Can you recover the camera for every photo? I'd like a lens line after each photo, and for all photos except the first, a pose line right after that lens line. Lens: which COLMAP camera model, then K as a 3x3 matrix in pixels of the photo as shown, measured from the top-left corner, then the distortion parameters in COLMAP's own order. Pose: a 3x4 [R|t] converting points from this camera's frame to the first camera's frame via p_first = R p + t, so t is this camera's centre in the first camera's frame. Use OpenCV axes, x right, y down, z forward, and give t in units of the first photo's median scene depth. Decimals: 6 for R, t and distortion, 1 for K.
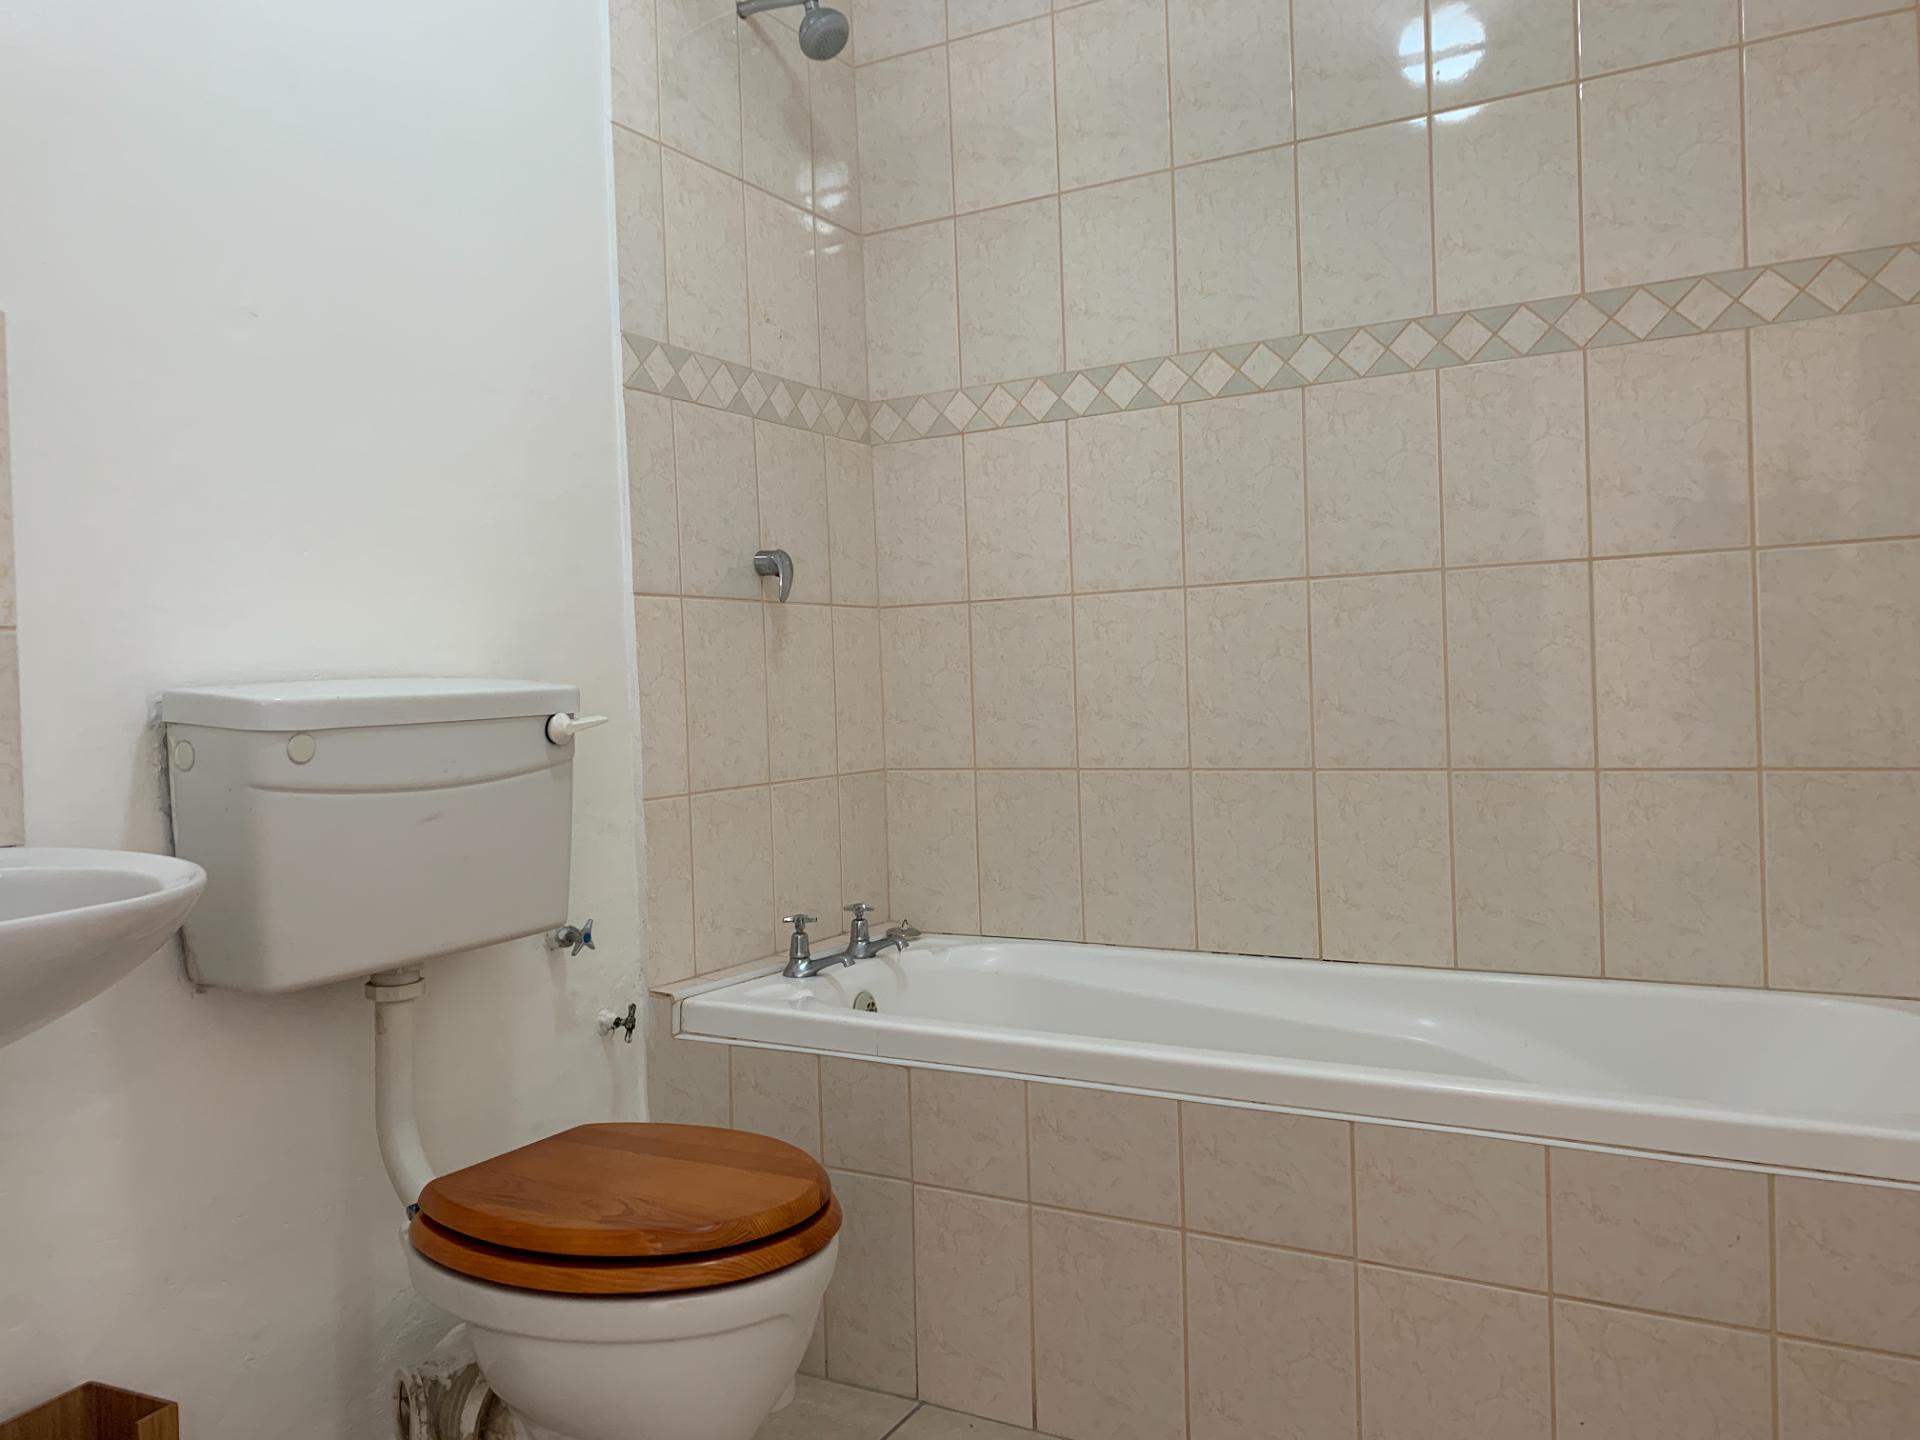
lens RADIAL K [[1469.3, 0, 963.7], [0, 1469.3, 712.6], [0, 0, 1]] dist [0.072252, -0.090883]
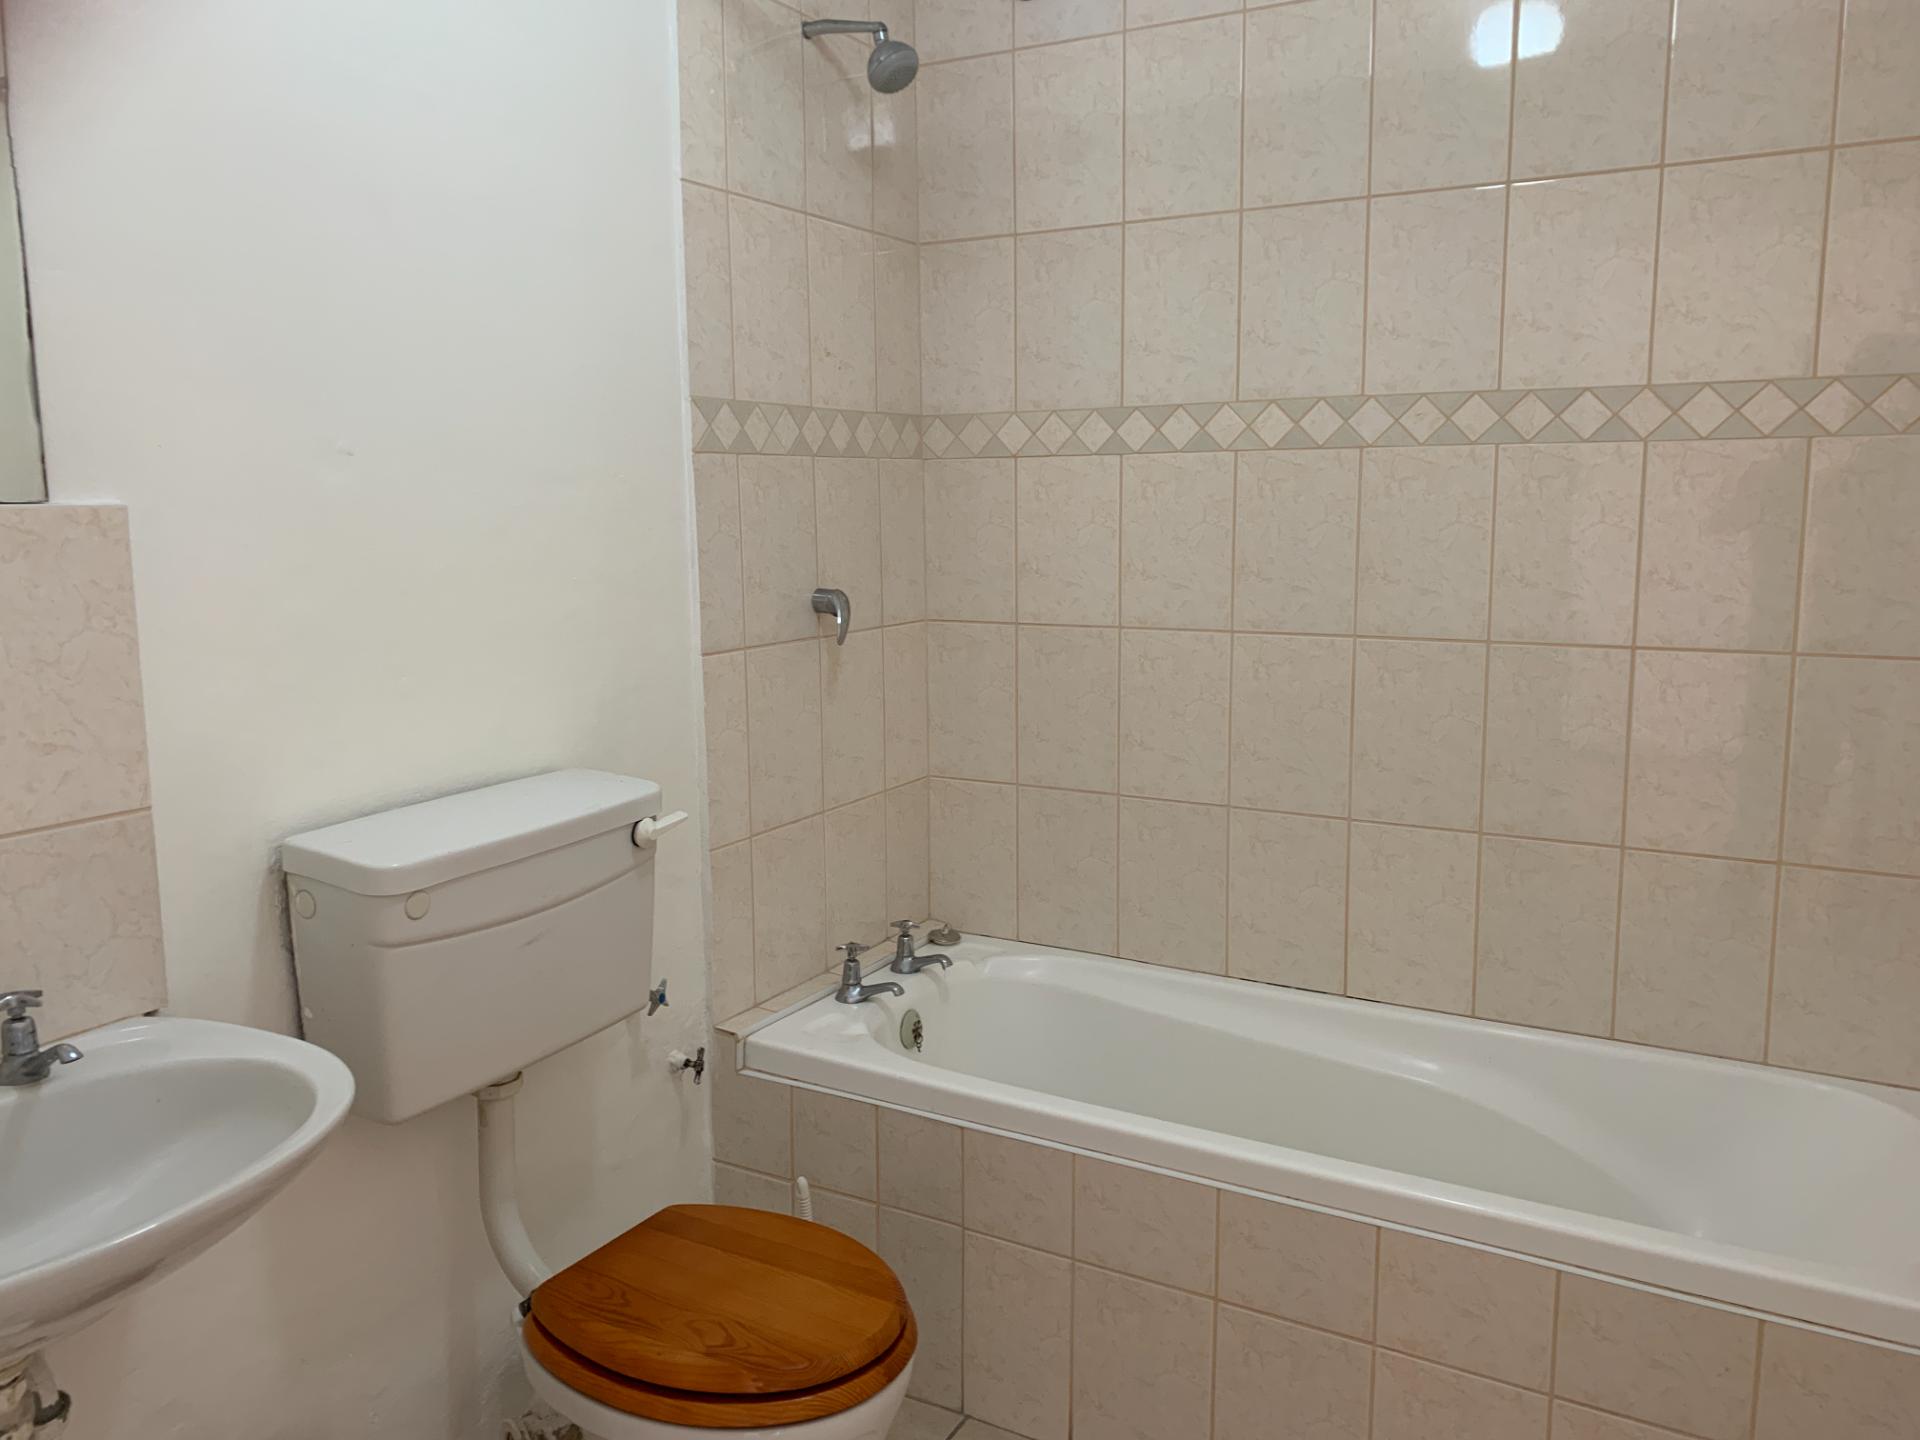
lens RADIAL K [[1469.3, 0, 964.2], [0, 1469.3, 709.4], [0, 0, 1]] dist [0.072252, -0.090883]
pose [[0.999640, 0.026194, 0.005743, -0.045375], [-0.026720, 0.991044, 0.130836, -0.182023], [-0.002264, -0.130942, 0.991387, -0.022807]]
